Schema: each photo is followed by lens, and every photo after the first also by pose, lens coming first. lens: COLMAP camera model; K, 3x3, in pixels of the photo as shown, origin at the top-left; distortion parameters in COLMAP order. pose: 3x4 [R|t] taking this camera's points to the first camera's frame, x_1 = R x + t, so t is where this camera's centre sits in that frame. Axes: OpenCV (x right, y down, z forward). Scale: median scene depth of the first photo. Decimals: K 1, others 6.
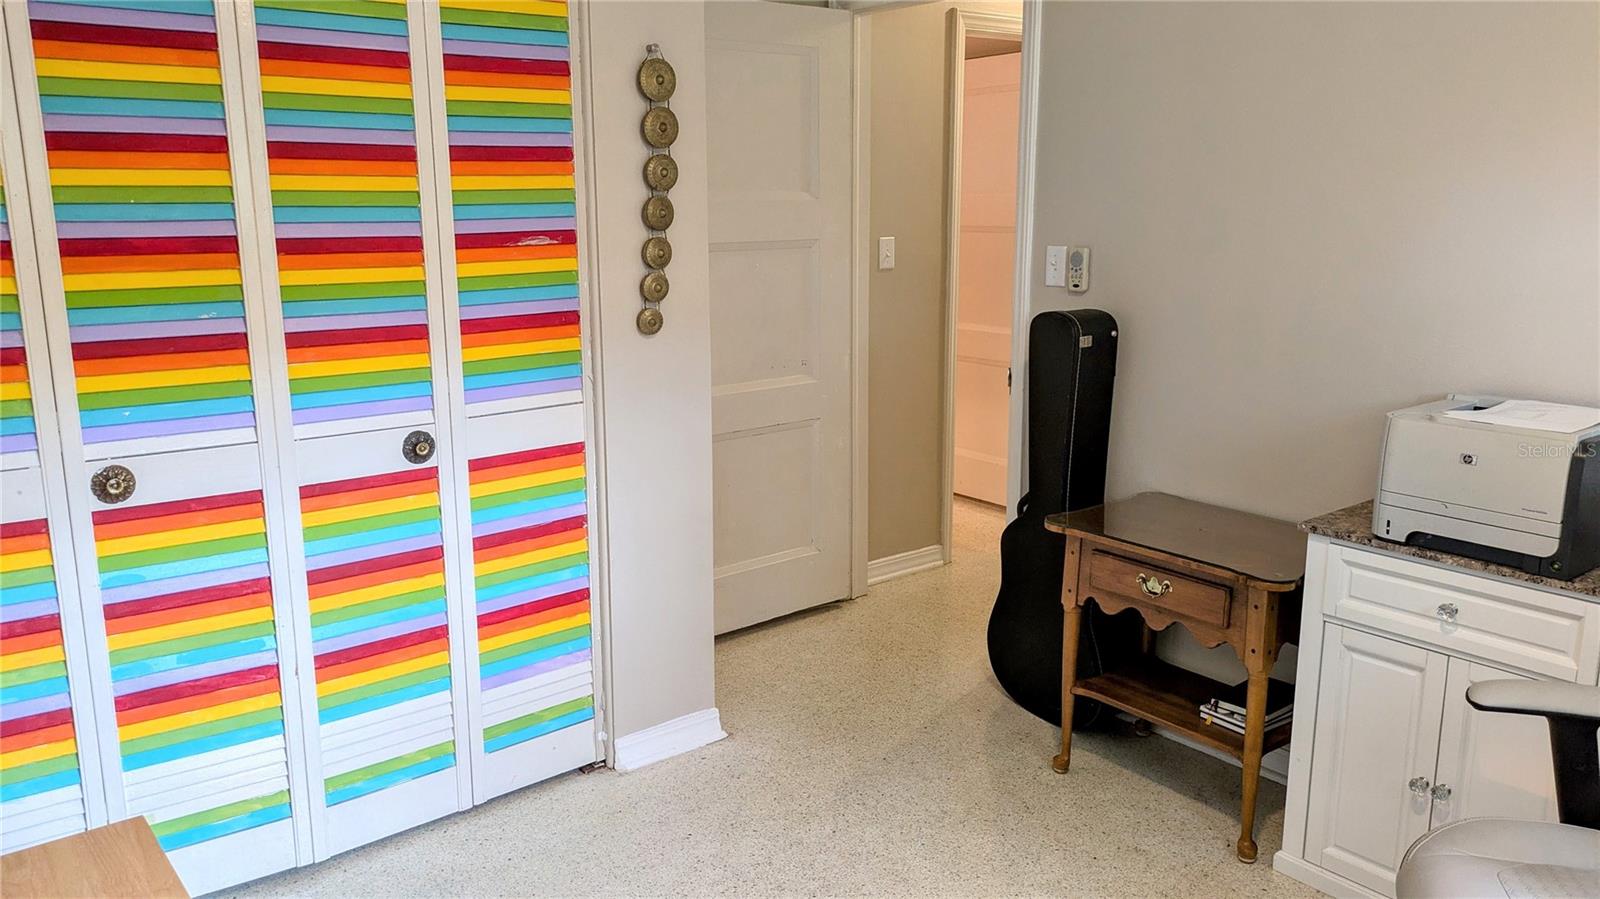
lens RADIAL K [[1177.1, 0, 793.2], [0, 1177.1, 452.4], [0, 0, 1]] dist [0.034685, -0.036571]
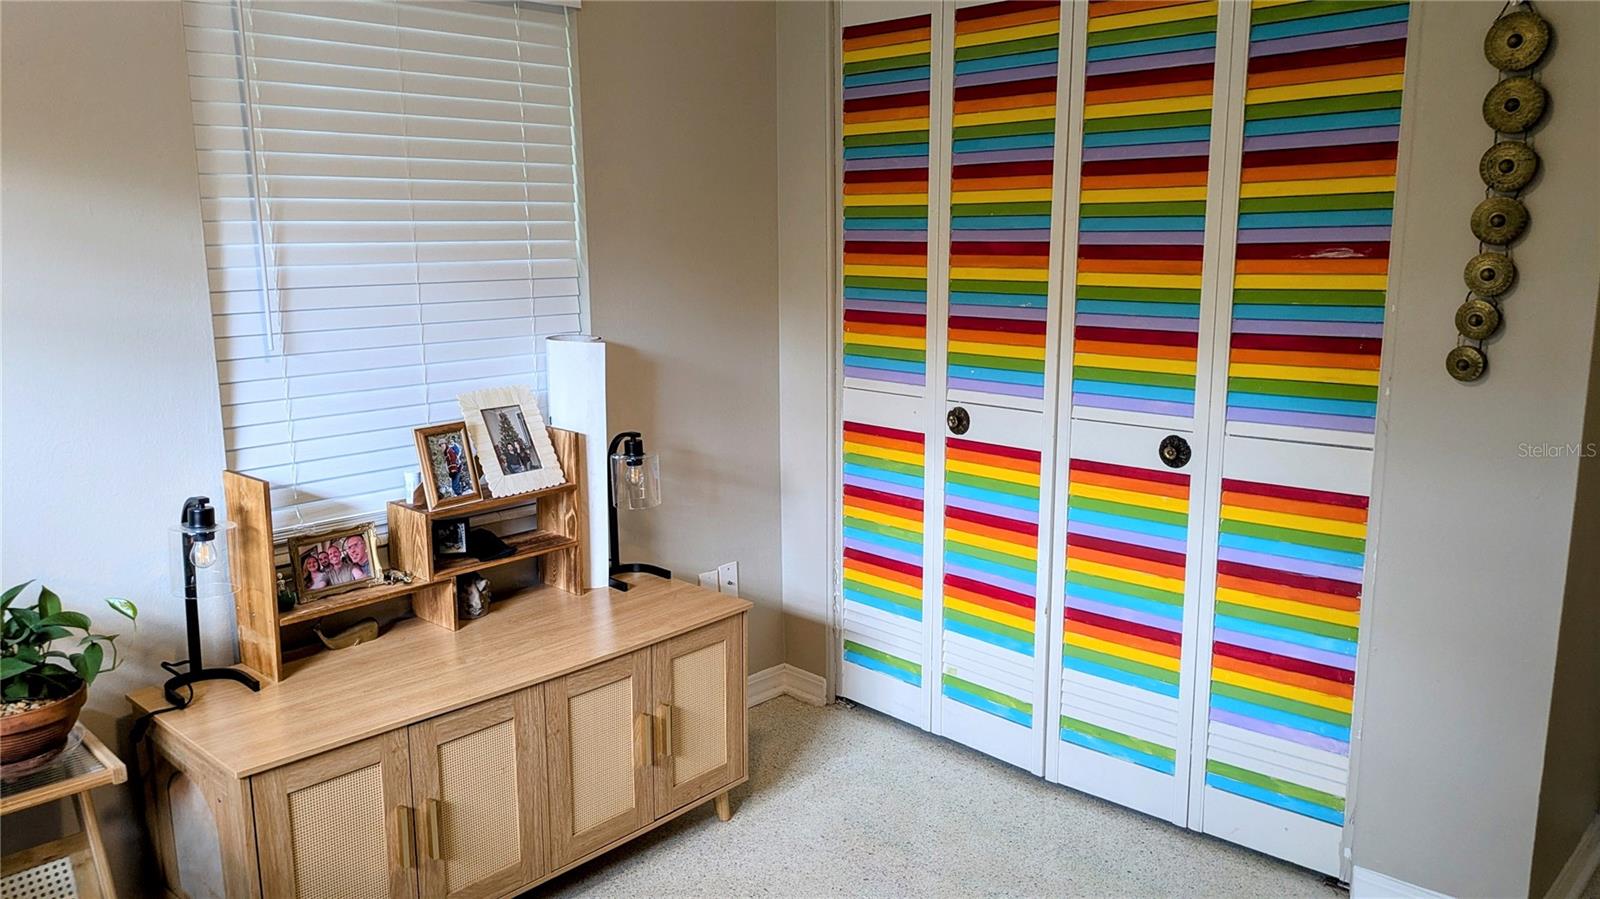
lens RADIAL K [[1177.1, 0, 792.5], [0, 1177.1, 445.5], [0, 0, 1]] dist [0.034685, -0.036571]
pose [[0.126048, 0.186835, -0.974271, 0.622158], [-0.194874, 0.967632, 0.160349, -0.106452], [0.972695, 0.169648, 0.158377, 0.507328]]
